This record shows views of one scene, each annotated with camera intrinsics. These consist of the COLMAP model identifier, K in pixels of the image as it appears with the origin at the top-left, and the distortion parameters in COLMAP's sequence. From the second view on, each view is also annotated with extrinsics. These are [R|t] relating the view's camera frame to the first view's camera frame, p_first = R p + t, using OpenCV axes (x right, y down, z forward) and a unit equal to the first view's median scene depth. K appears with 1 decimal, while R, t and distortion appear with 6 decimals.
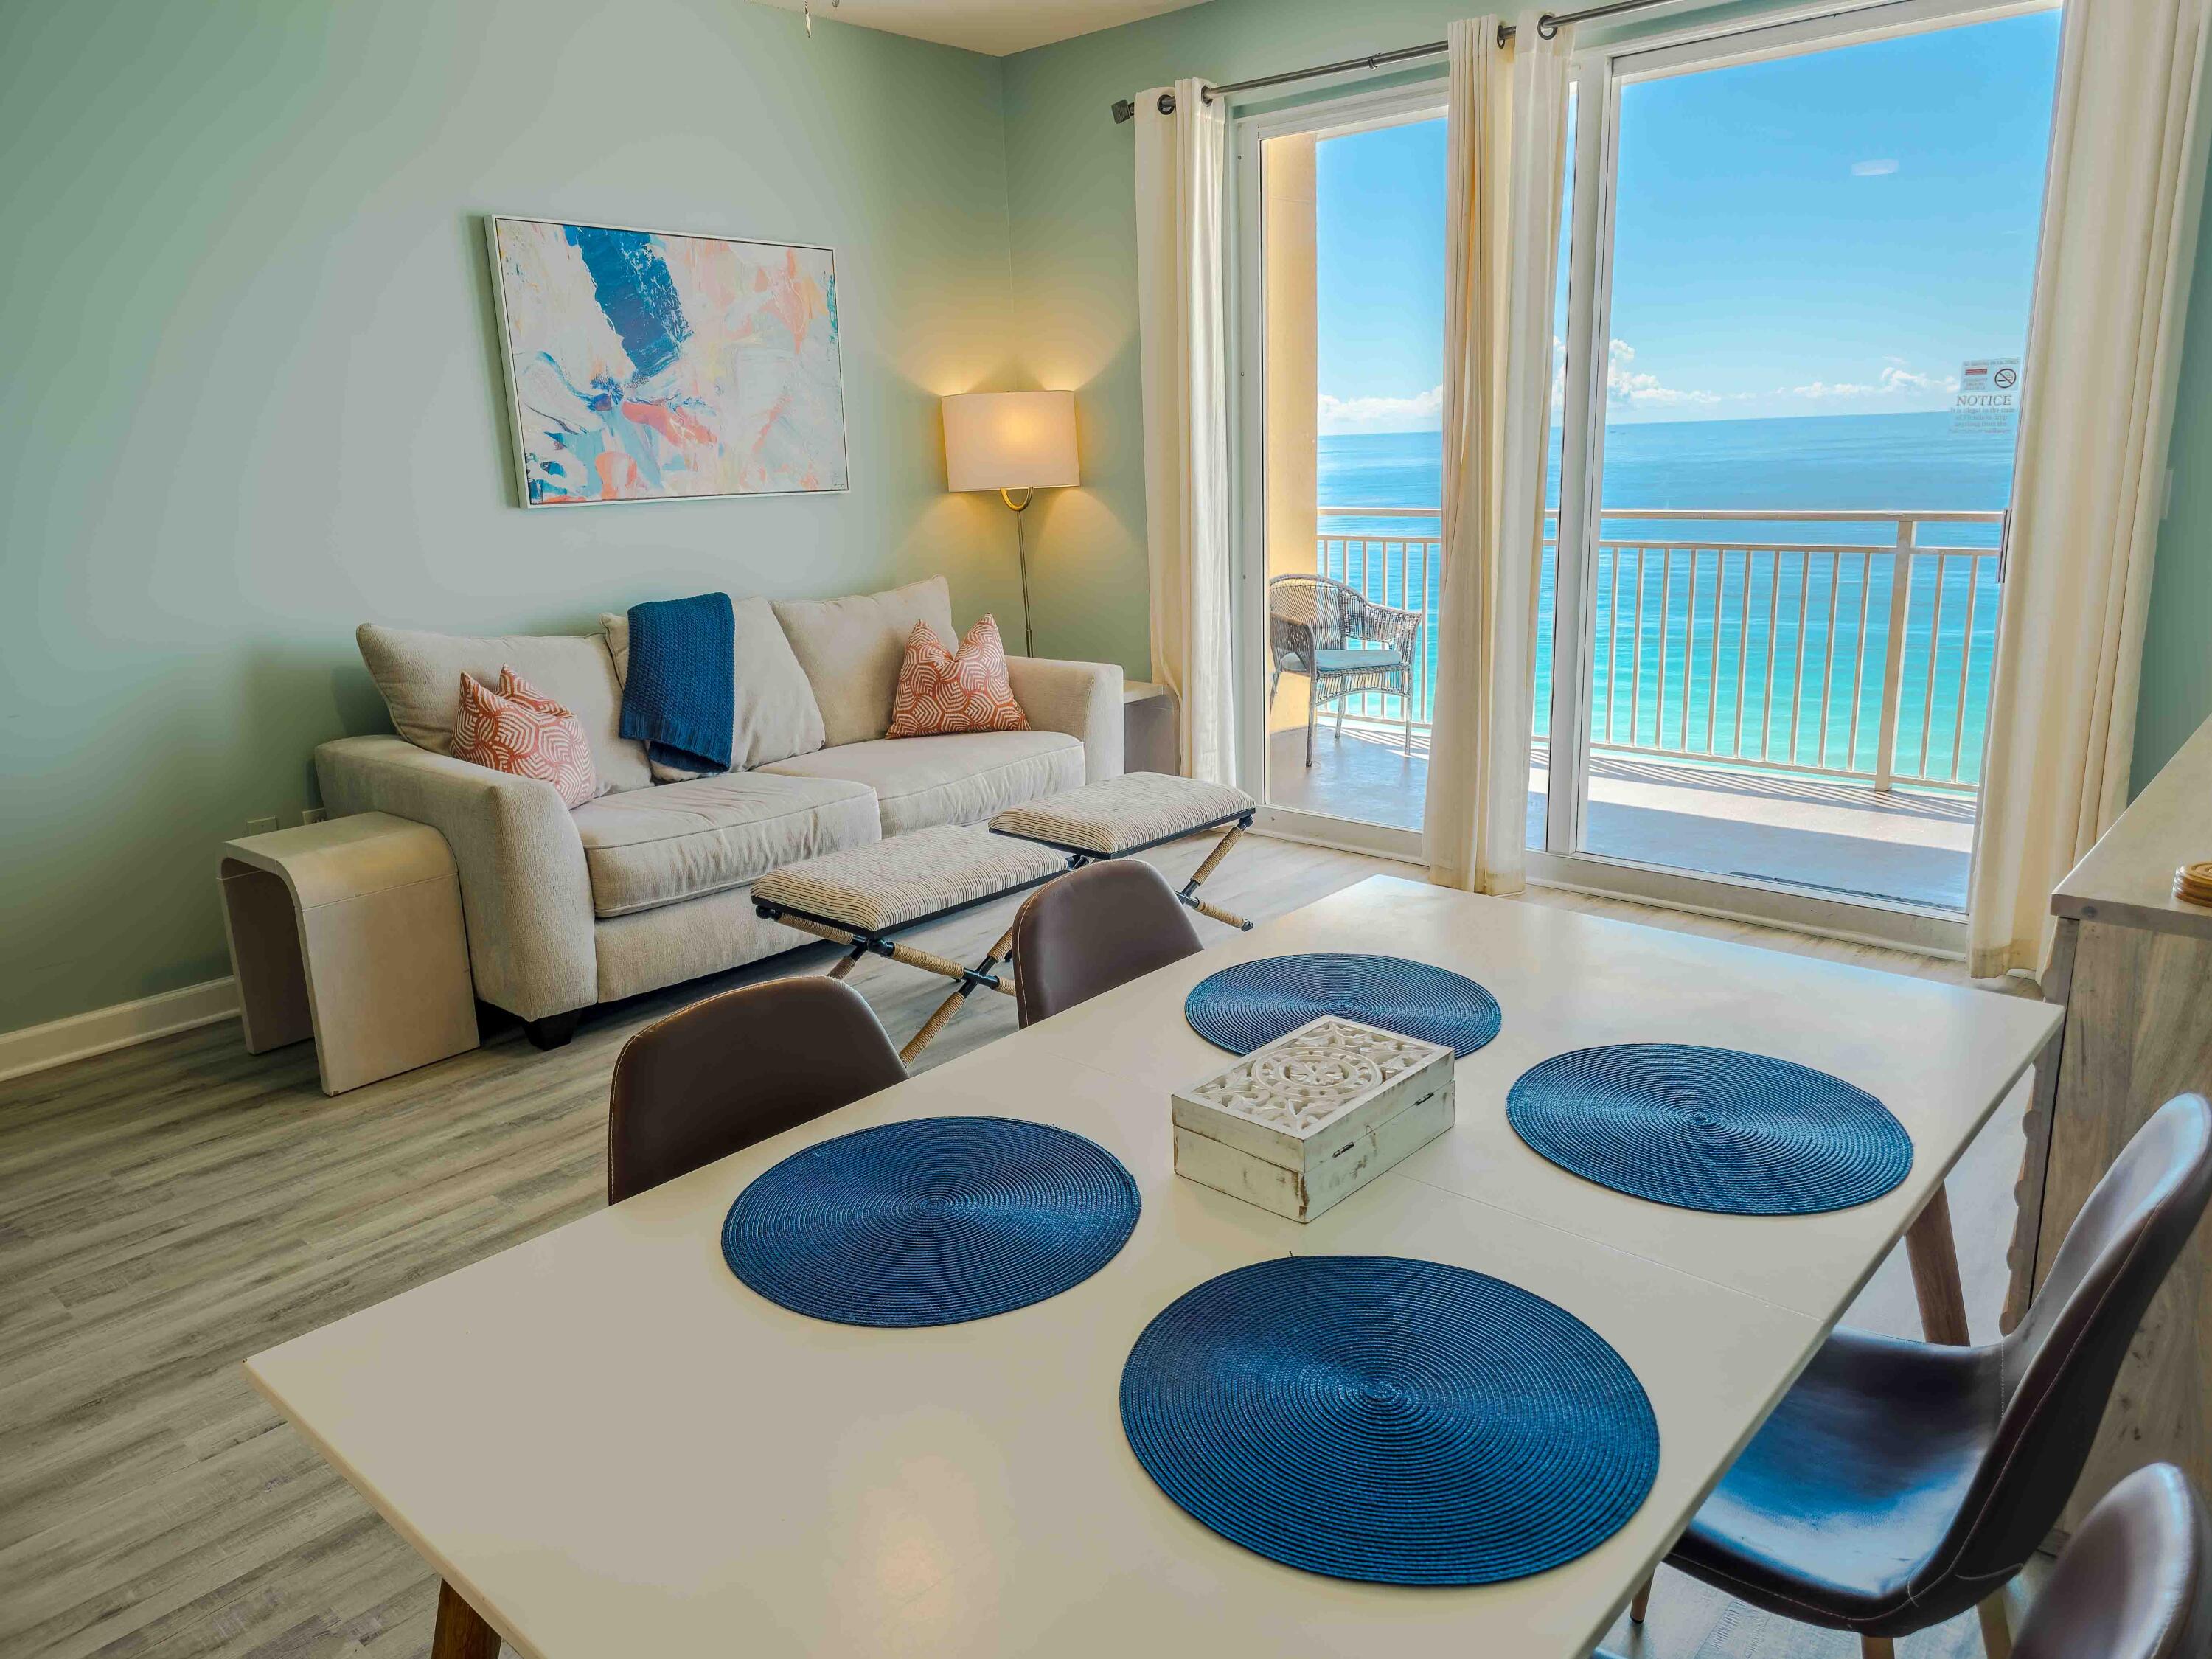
lens RADIAL K [[1581.6, 0, 1106.0], [0, 1581.6, 829.5], [0, 0, 1]] dist [0.045822, -0.036451]
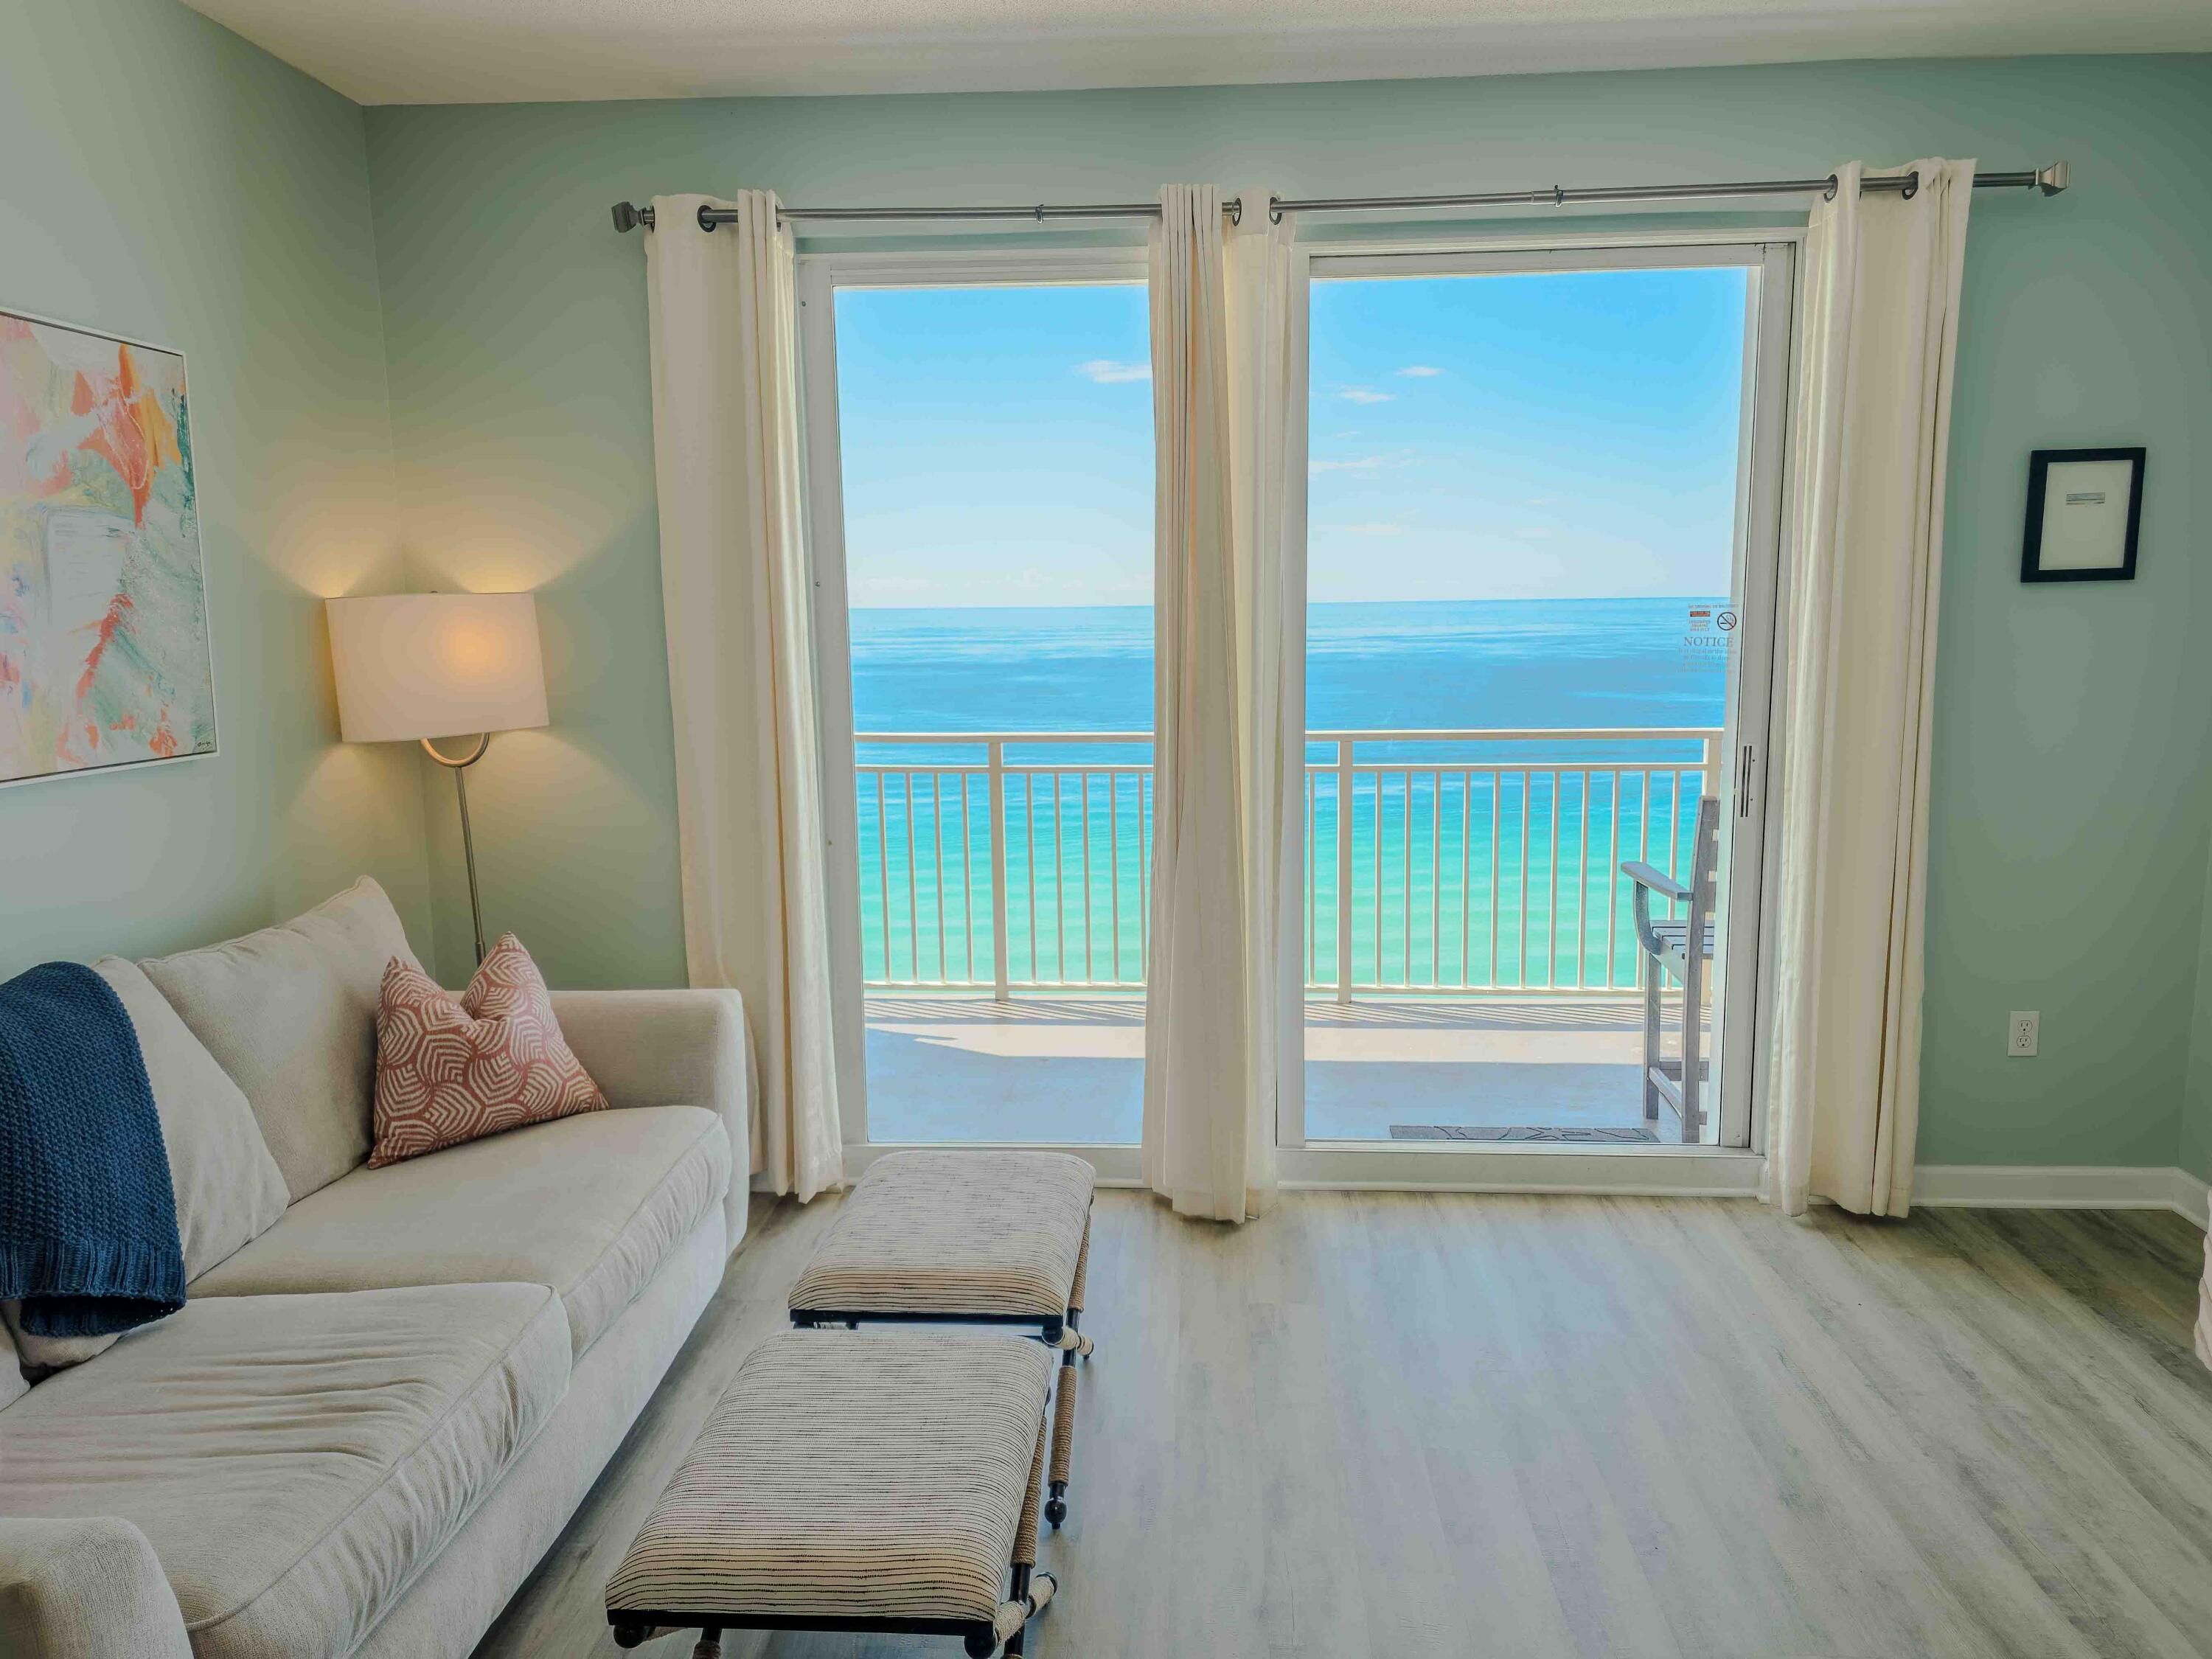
lens RADIAL K [[1581.6, 0, 1106.0], [0, 1581.6, 829.5], [0, 0, 1]] dist [0.045822, -0.036451]
pose [[0.775306, -0.070027, 0.627692, -0.297426], [0.139735, 0.988224, -0.062349, -0.108759], [-0.615934, 0.136050, 0.775961, 0.361705]]
